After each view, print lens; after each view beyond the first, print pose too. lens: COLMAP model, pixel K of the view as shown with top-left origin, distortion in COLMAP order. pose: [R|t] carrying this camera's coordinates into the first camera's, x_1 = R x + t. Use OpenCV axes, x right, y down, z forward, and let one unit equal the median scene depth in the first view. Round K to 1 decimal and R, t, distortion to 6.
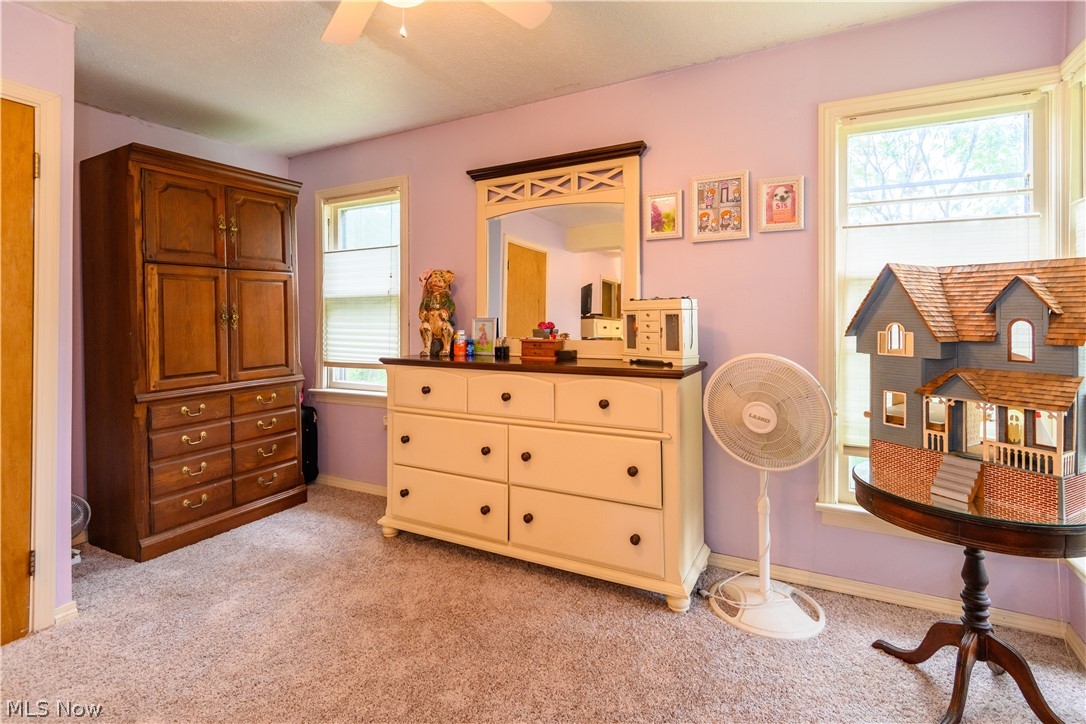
lens RADIAL K [[521.0, 0, 543.1], [0, 521.0, 311.6], [0, 0, 1]] dist [0.012096, -0.000477]
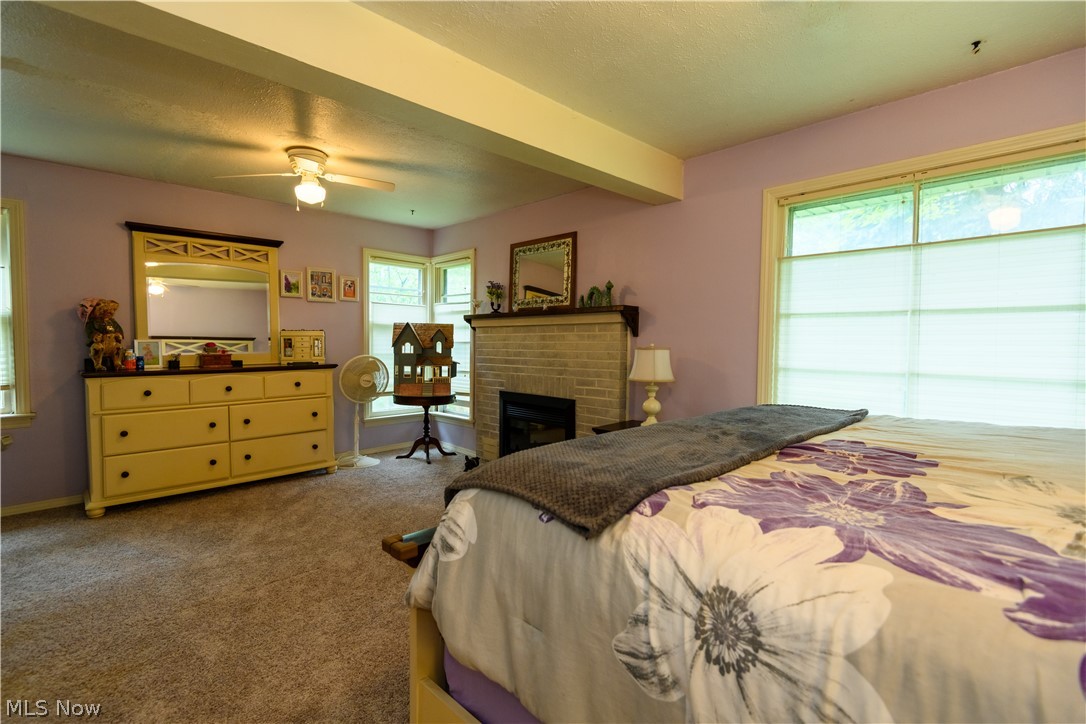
lens RADIAL K [[503.0, 0, 551.6], [0, 503.0, 362.6], [0, 0, 1]] dist [-0.002228, -0.001401]
pose [[0.283466, -0.037629, 0.958244, -1.280296], [-0.015439, 0.998921, 0.043793, -0.001170], [-0.958858, -0.027208, 0.282579, -0.403474]]
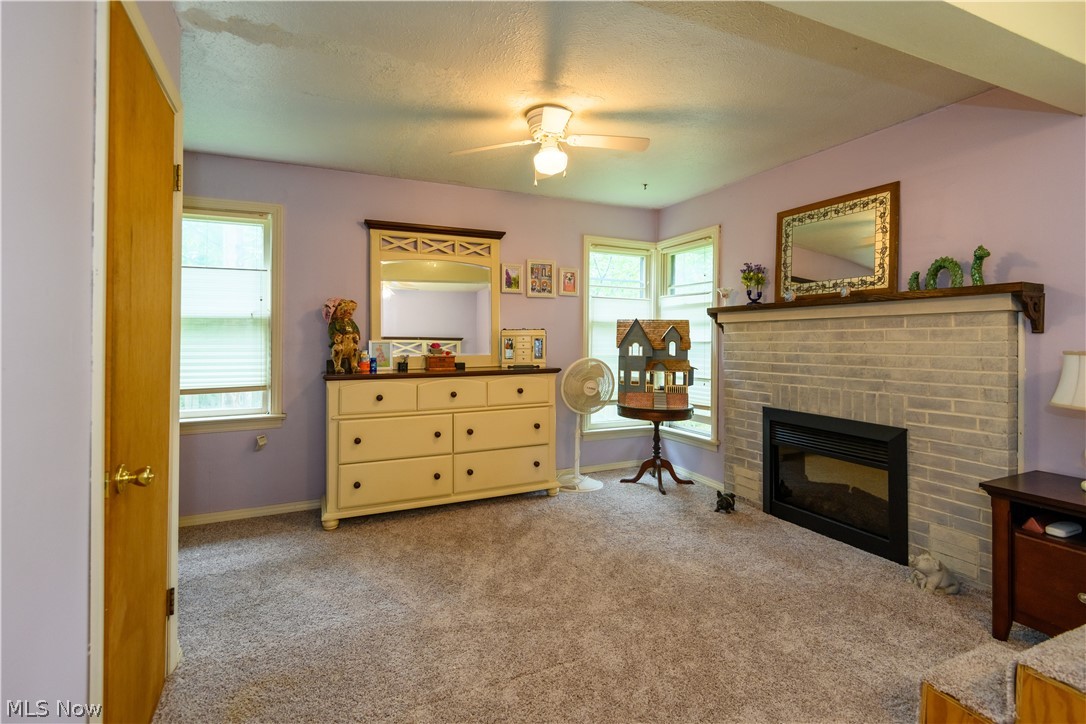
lens RADIAL K [[512.8, 0, 540.1], [0, 512.8, 336.2], [0, 0, 1]] dist [0.011387, -0.001269]
pose [[0.604960, 0.008212, 0.796214, -1.069485], [-0.010803, 0.999939, -0.002105, 0.000795], [-0.796183, -0.007329, 0.605012, -0.062822]]
